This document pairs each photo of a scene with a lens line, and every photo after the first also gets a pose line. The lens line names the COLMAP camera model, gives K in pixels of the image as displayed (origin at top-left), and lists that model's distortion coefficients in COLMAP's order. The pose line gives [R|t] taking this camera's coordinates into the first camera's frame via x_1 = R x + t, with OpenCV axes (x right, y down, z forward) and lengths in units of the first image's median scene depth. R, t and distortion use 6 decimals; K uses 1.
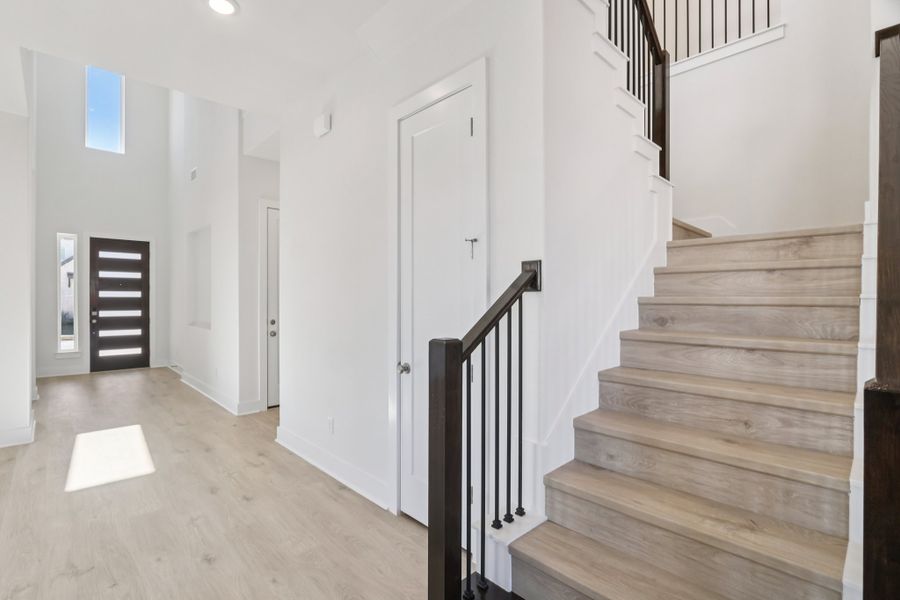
lens RADIAL K [[422.3, 0, 440.3], [0, 422.3, 301.0], [0, 0, 1]] dist [-0.001705, -0.000813]
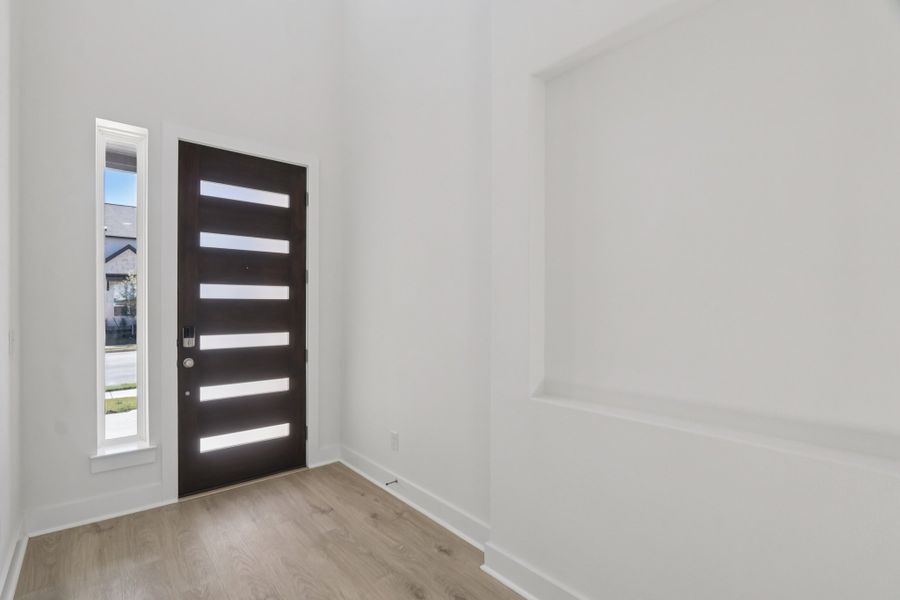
lens RADIAL K [[450.0, 0, 450.1], [0, 450.0, 305.1], [0, 0, 1]] dist [0.000092, 0.000199]
pose [[0.998049, -0.001170, -0.062425, -0.557895], [0.000847, 0.999986, -0.005200, -0.001501], [0.062430, 0.005137, 0.998036, 0.606992]]
